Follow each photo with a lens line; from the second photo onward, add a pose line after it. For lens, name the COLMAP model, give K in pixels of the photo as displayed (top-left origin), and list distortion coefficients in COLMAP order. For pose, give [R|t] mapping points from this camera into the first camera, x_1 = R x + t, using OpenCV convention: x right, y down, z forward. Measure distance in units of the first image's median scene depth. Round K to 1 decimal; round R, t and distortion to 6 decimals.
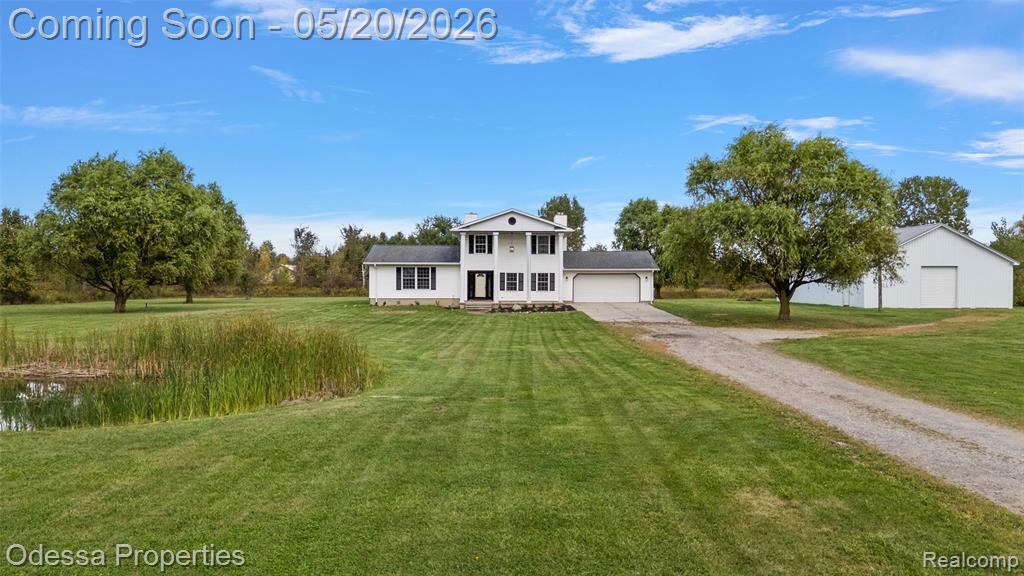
lens RADIAL K [[752.1, 0, 512.0], [0, 752.1, 288.0], [0, 0, 1]] dist [0.082069, -0.087283]
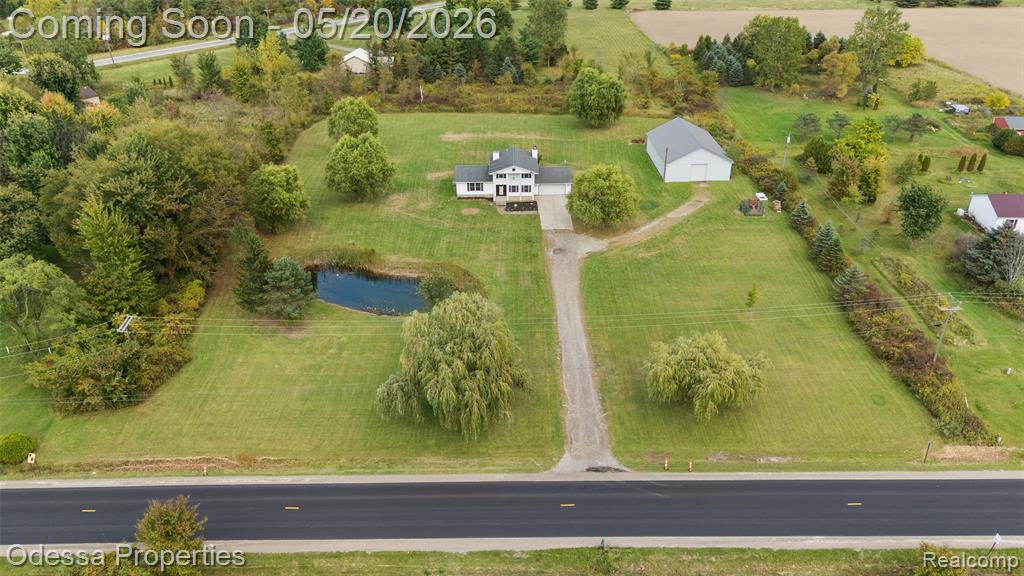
lens RADIAL K [[752.1, 0, 512.0], [0, 752.1, 288.0], [0, 0, 1]] dist [0.082069, -0.087283]
pose [[0.999856, -0.016690, 0.003070, -0.019532], [0.013397, 0.887372, 0.460860, -0.868269], [-0.010416, -0.460753, 0.887468, -1.371384]]
